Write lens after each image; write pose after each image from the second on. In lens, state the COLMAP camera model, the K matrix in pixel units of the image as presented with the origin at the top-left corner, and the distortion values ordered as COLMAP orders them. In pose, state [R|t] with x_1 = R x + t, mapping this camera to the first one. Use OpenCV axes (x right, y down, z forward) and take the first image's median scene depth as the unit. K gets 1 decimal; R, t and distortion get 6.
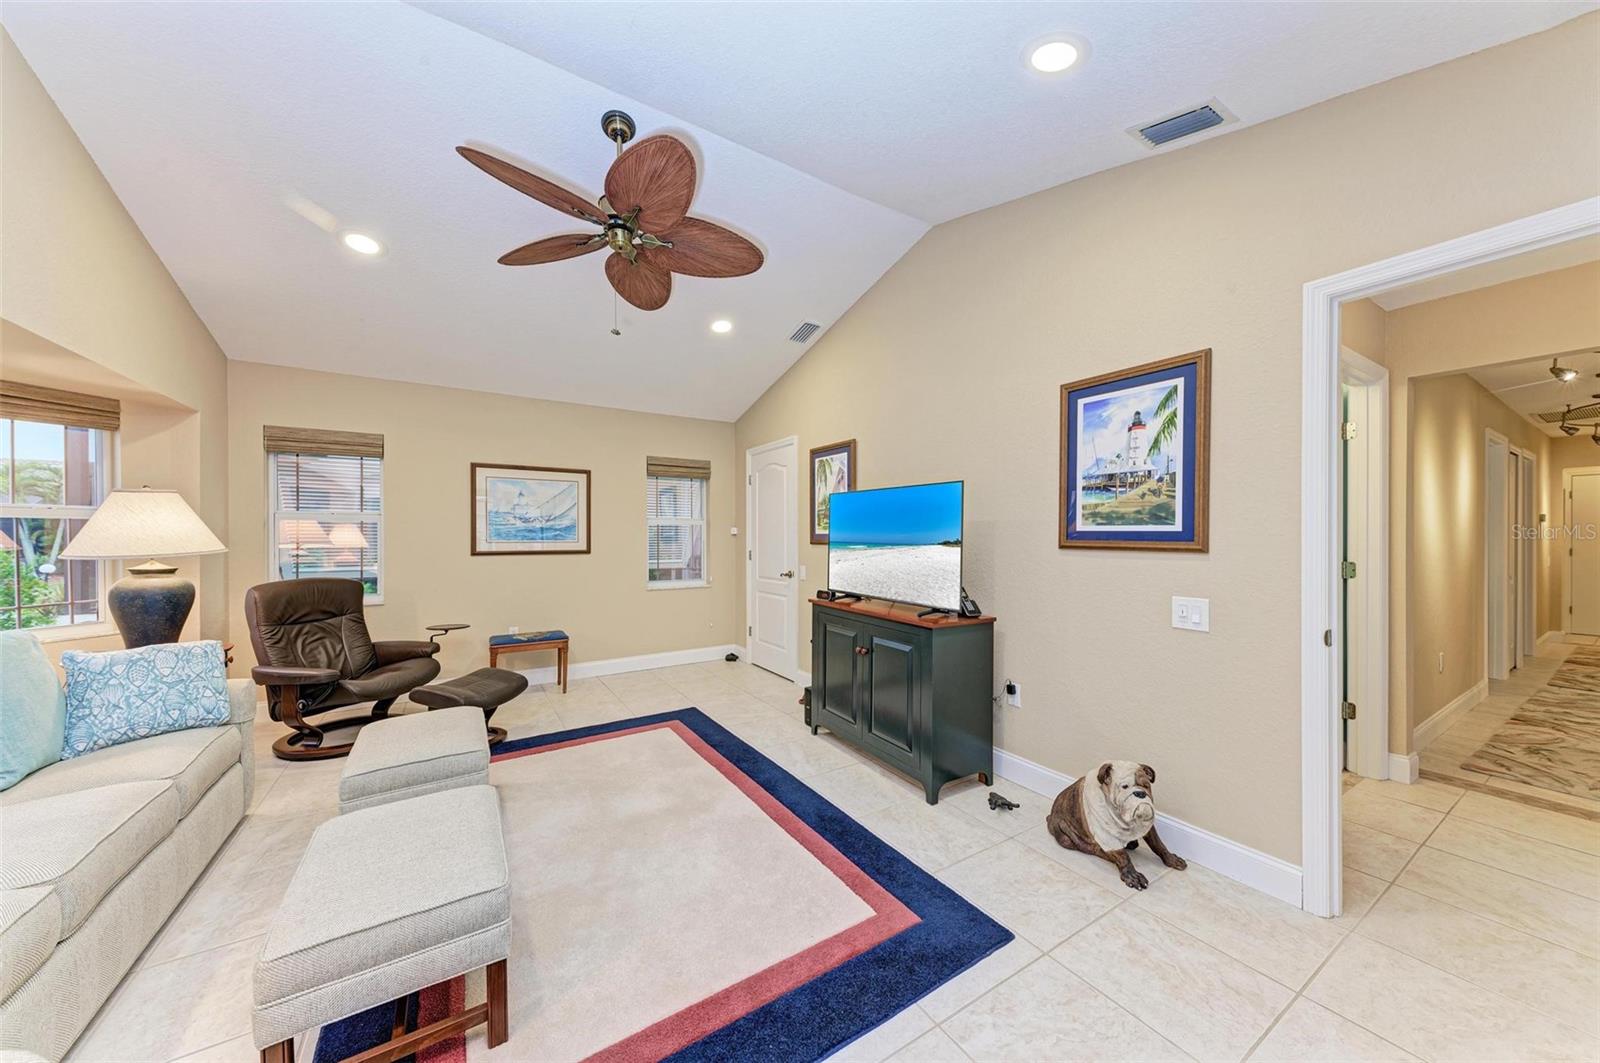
lens RADIAL K [[536.5, 0, 815.3], [0, 536.5, 537.2], [0, 0, 1]] dist [0.007189, -0.000102]
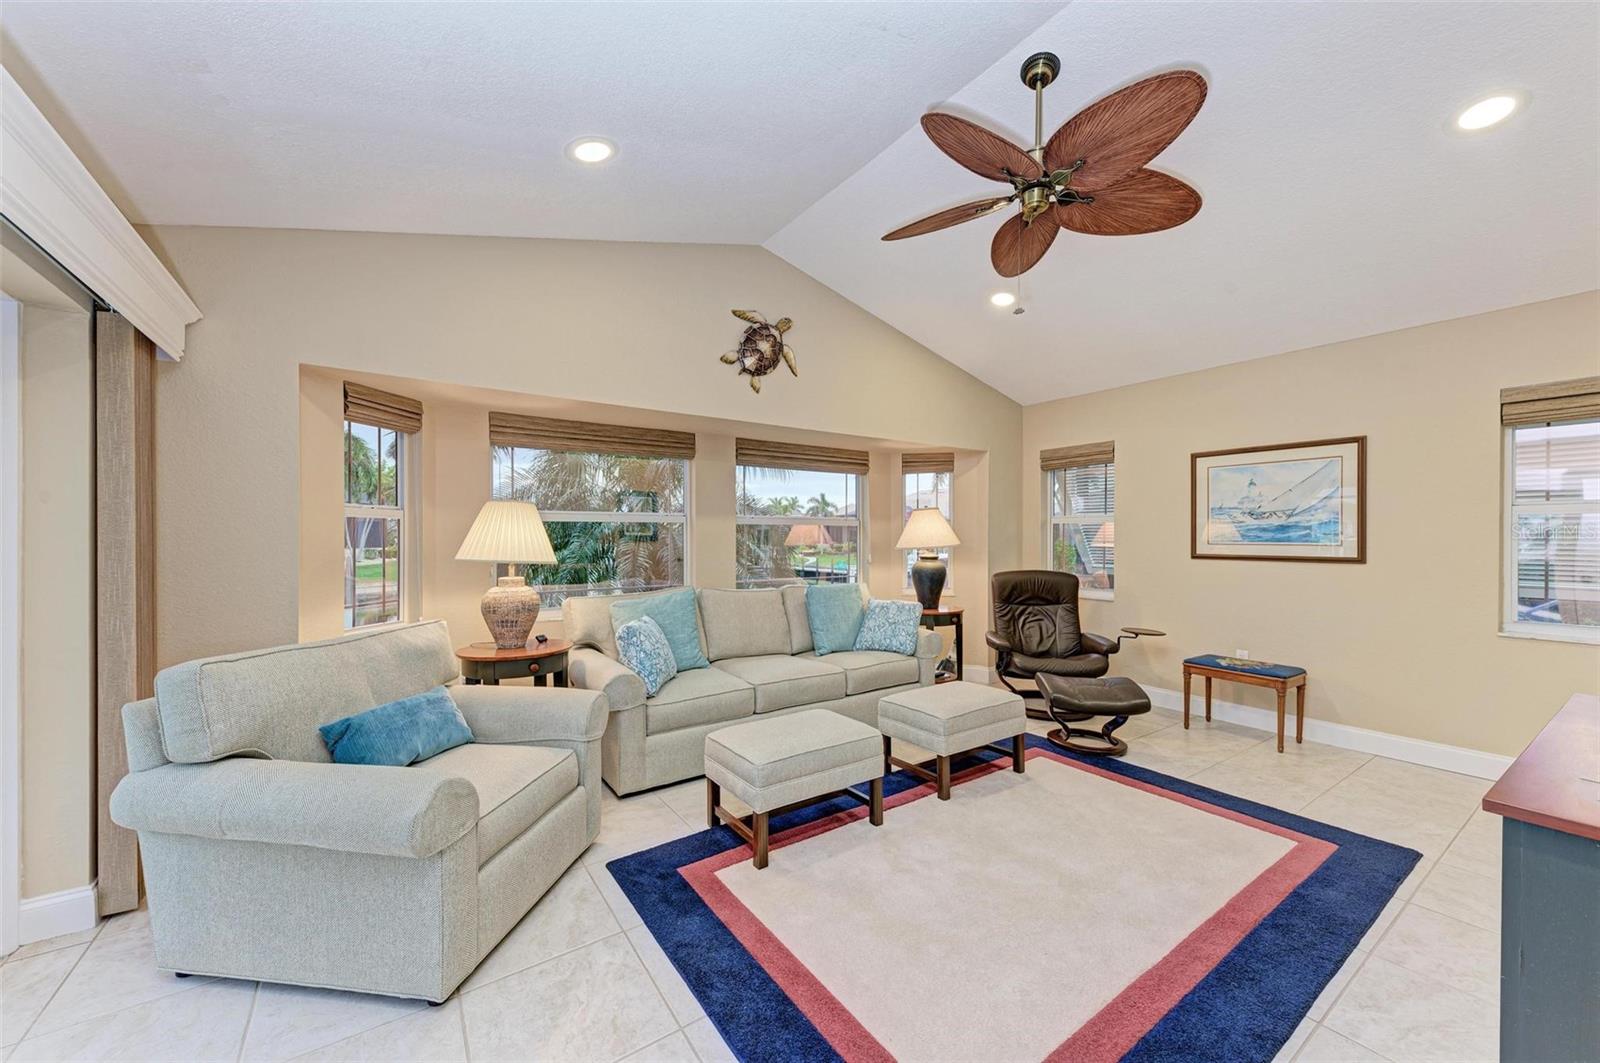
lens RADIAL K [[611.6, 0, 800.6], [0, 611.6, 533.0], [0, 0, 1]] dist [0.007691, -0.002881]
pose [[0.019545, -0.004965, -0.999797, 0.434025], [-0.004966, 0.999975, -0.005062, 0.000760], [0.999797, 0.005064, 0.019520, 0.410793]]
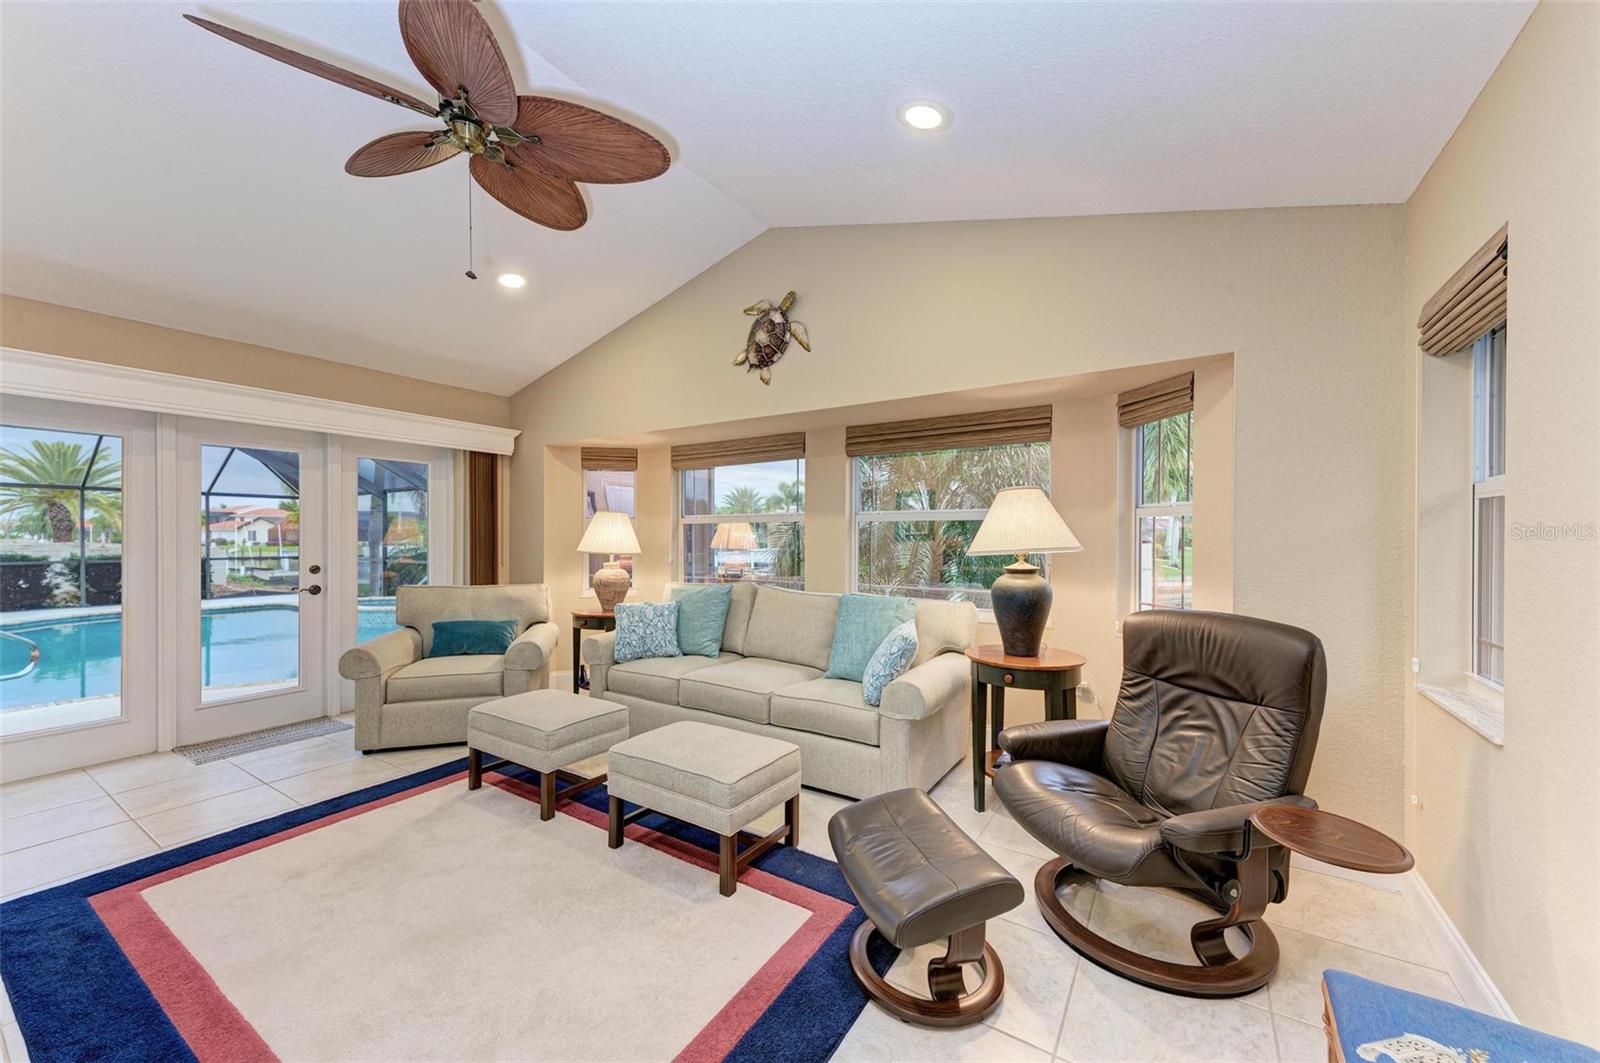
lens RADIAL K [[611.6, 0, 787.7], [0, 611.6, 530.9], [0, 0, 1]] dist [0.007691, -0.002881]
pose [[-0.927044, -0.003539, -0.374937, -0.298604], [-0.001859, 0.999987, -0.004841, -0.000771], [0.374949, -0.003791, -0.927038, 1.329212]]
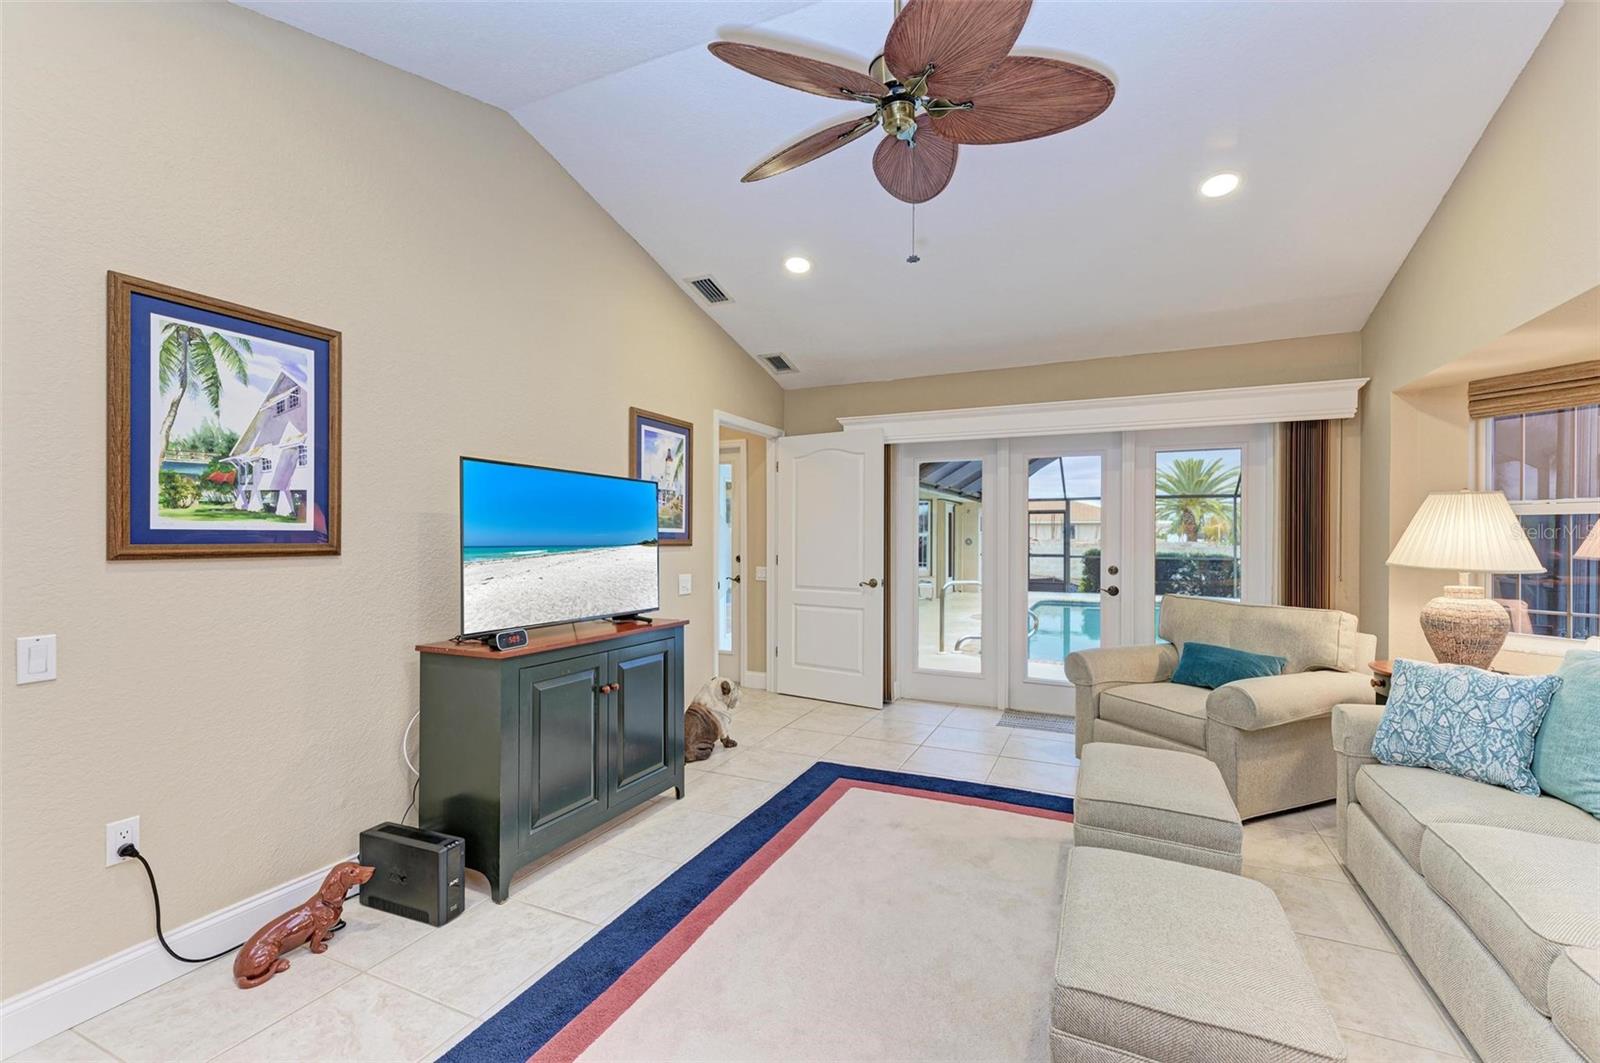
lens RADIAL K [[660.3, 0, 772.9], [0, 660.3, 539.0], [0, 0, 1]] dist [0.000482, 0.000221]
pose [[-0.489628, -0.002315, 0.871928, -0.703391], [0.004510, 0.999976, 0.005188, -0.000821], [-0.871920, 0.006473, -0.489606, 1.065171]]
